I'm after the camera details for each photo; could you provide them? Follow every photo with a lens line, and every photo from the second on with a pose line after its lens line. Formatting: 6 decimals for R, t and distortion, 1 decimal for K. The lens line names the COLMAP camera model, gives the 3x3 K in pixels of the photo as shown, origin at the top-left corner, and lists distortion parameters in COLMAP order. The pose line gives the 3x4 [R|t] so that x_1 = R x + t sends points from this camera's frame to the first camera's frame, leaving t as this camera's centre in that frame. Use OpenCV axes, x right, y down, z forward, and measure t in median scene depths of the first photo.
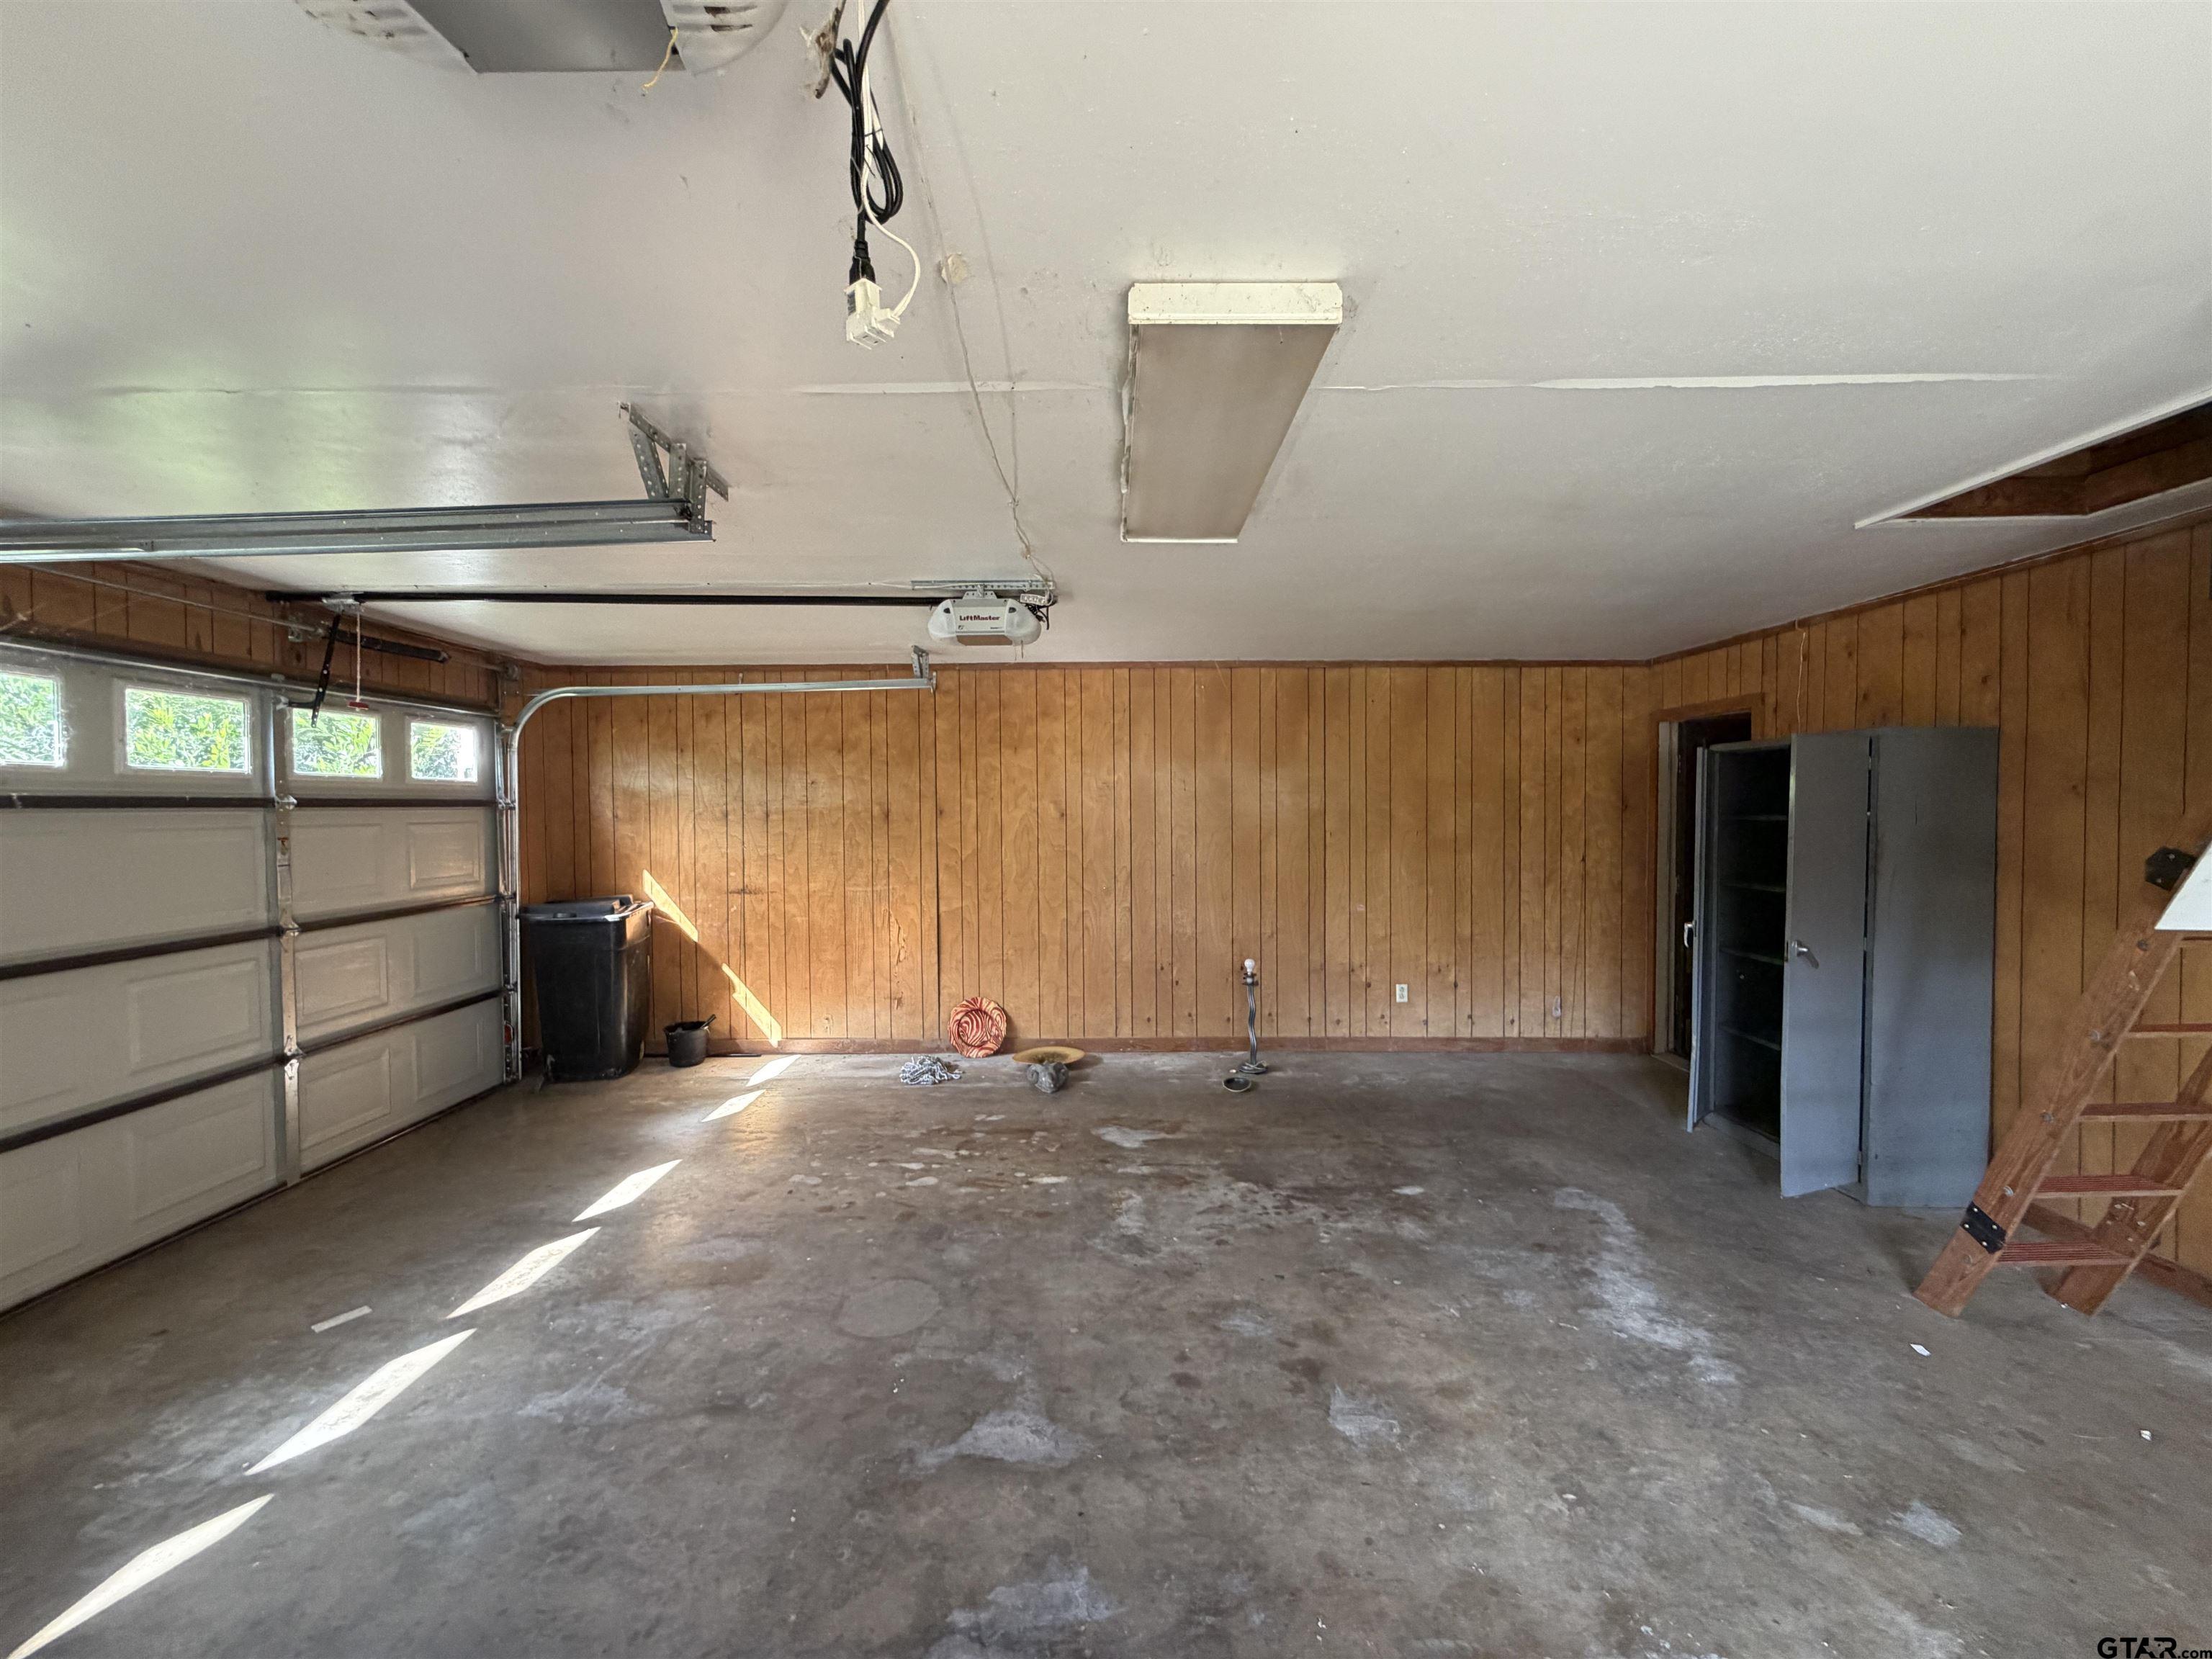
lens RADIAL K [[888.6, 0, 1107.9], [0, 888.6, 838.3], [0, 0, 1]] dist [-0.002153, 0.000384]
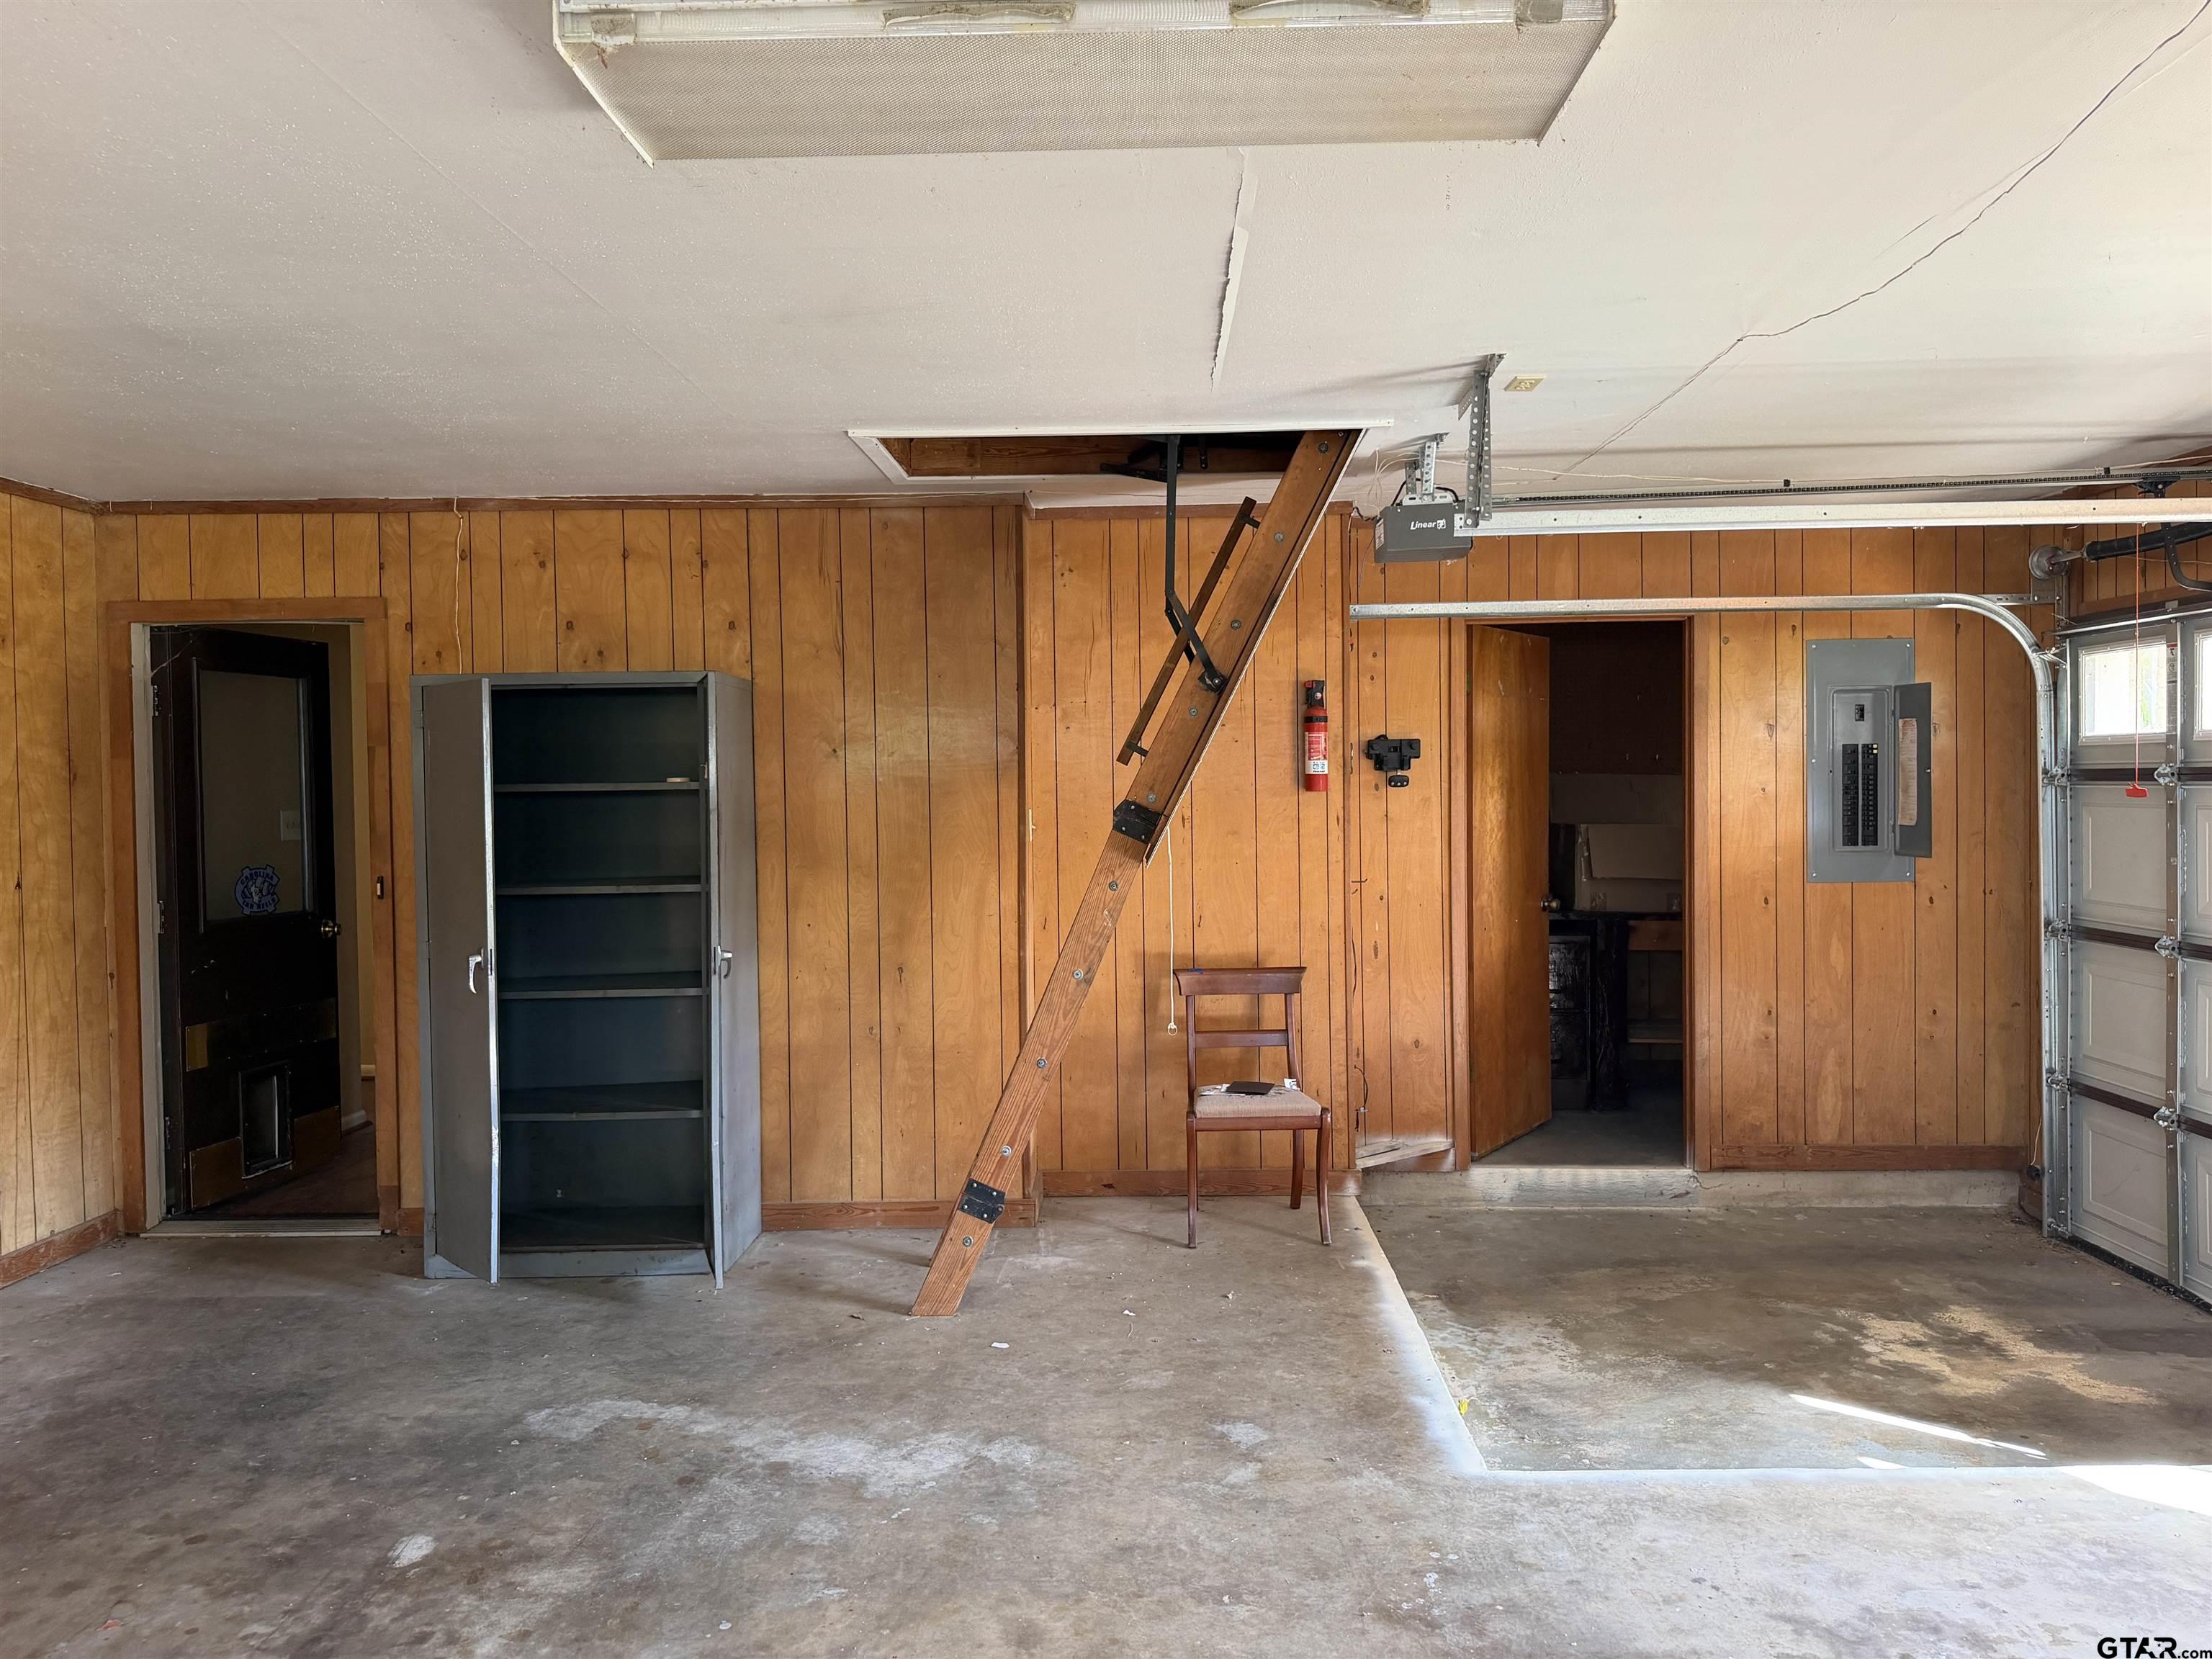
lens RADIAL K [[1564.9, 0, 1105.8], [0, 1564.9, 810.6], [0, 0, 1]] dist [0.042323, -0.058031]
pose [[0.016795, -0.017117, 0.999712, -0.532749], [0.045326, 0.998839, 0.016341, -0.005724], [-0.998831, 0.045039, 0.017552, 0.612736]]
